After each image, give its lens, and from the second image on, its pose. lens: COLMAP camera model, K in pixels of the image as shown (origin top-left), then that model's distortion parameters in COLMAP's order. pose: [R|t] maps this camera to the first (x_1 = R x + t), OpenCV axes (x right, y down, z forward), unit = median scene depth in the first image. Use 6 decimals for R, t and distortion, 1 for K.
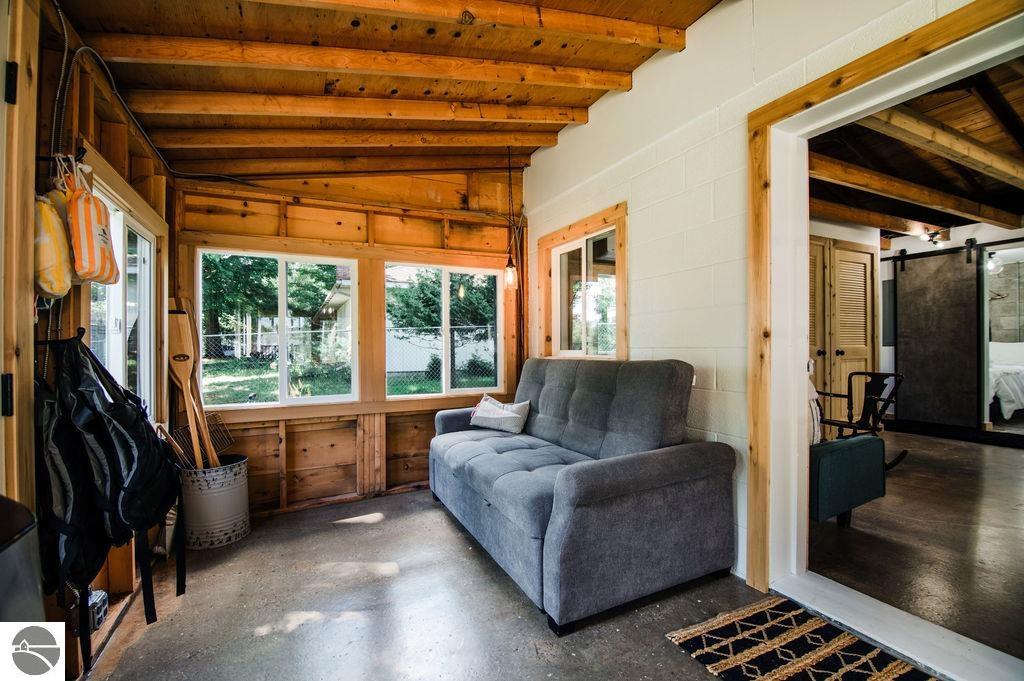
lens RADIAL K [[453.3, 0, 512.0], [0, 453.3, 340.5], [0, 0, 1]] dist [-0.013466, -0.001313]
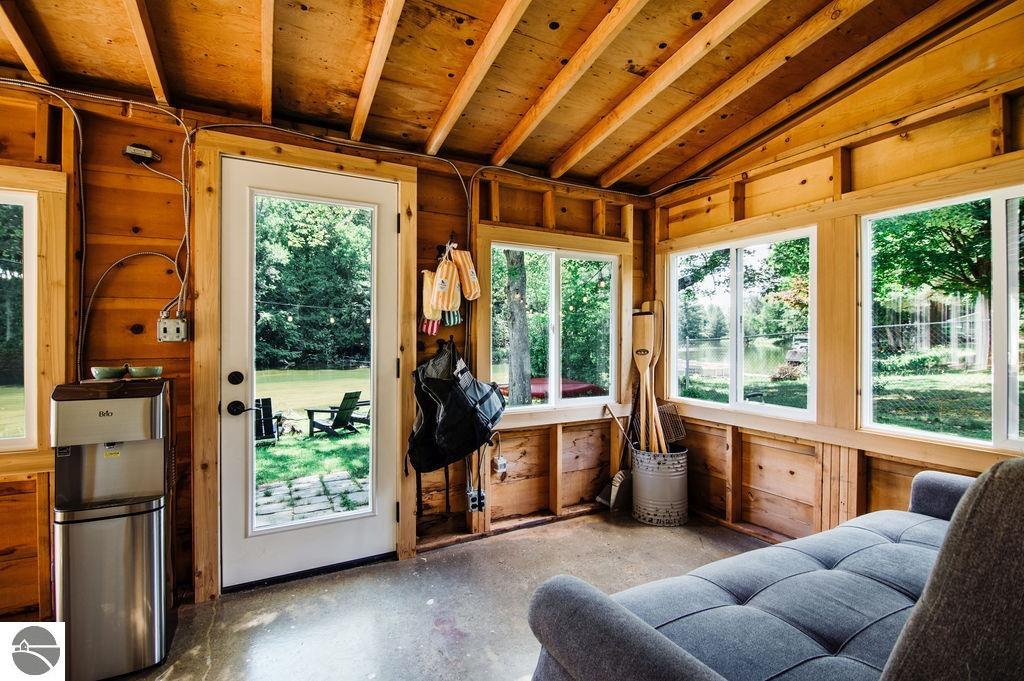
lens RADIAL K [[473.9, 0, 514.1], [0, 473.9, 335.3], [0, 0, 1]] dist [-0.000821, -0.001018]
pose [[0.032165, 0.005472, -0.999468, 0.417449], [0.009368, 0.999939, 0.005776, -0.013843], [0.999439, -0.009549, 0.032111, 0.520504]]
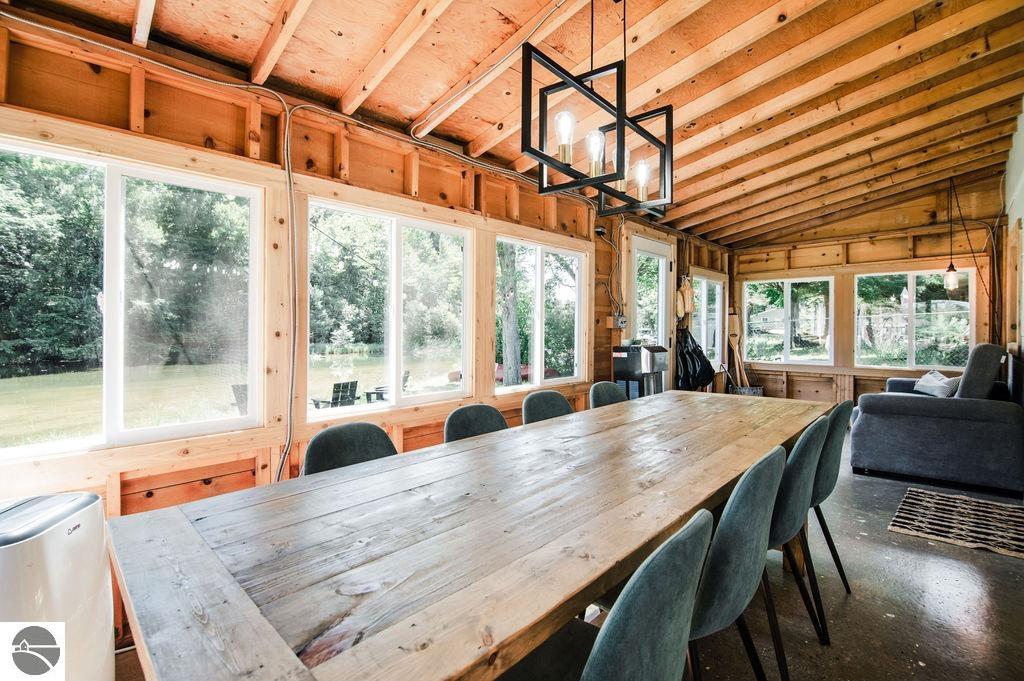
lens RADIAL K [[482.3, 0, 515.3], [0, 482.3, 331.8], [0, 0, 1]] dist [-0.003038, -0.000377]
pose [[0.362472, 0.016284, -0.931852, 0.870800], [0.005672, 0.999790, 0.019677, -0.026276], [0.931977, -0.012418, 0.362304, -0.683698]]
